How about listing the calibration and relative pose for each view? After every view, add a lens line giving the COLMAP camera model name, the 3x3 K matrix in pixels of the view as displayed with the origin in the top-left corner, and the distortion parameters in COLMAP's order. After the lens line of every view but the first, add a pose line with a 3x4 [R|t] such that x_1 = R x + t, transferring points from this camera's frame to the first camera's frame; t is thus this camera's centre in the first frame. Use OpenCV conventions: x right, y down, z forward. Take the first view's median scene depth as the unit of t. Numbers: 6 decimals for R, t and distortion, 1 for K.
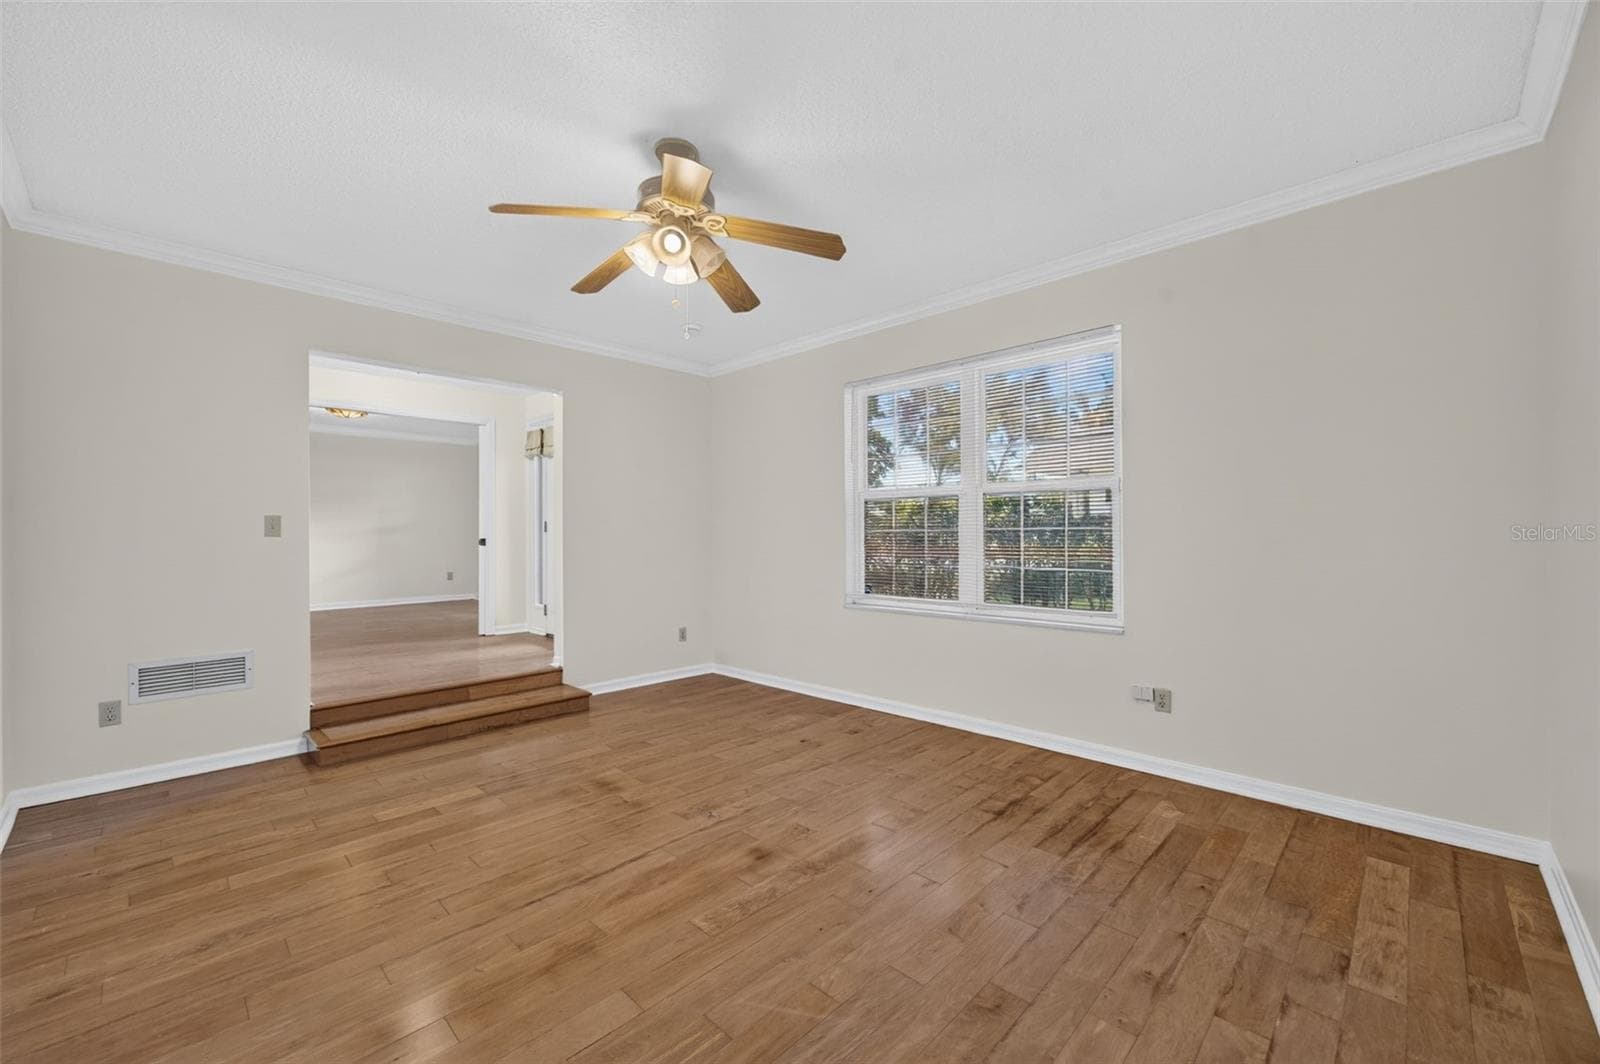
lens RADIAL K [[640.9, 0, 808.5], [0, 640.9, 534.9], [0, 0, 1]] dist [-0.014733, 0.006510]
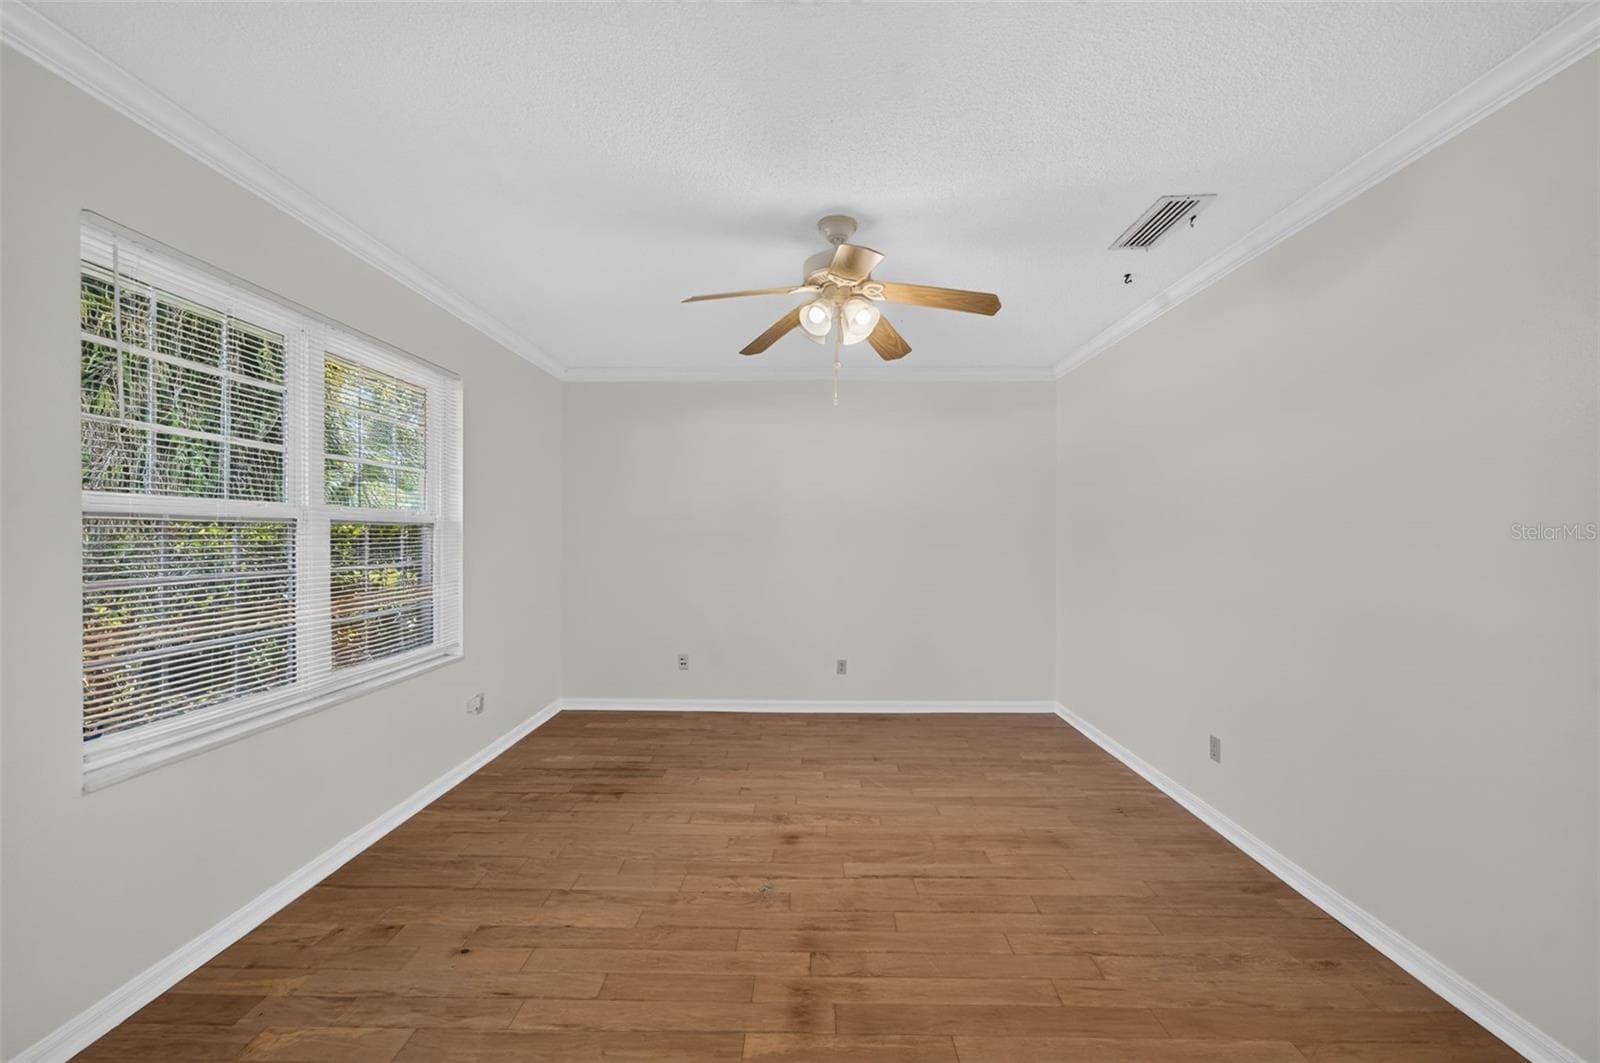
lens RADIAL K [[640.9, 0, 801.5], [0, 640.9, 532.5], [0, 0, 1]] dist [-0.014733, 0.006510]
pose [[-0.683657, 0.004658, 0.729789, -0.829081], [-0.000359, 0.999977, -0.006719, -0.062516], [-0.729804, -0.004856, -0.683640, 1.541725]]
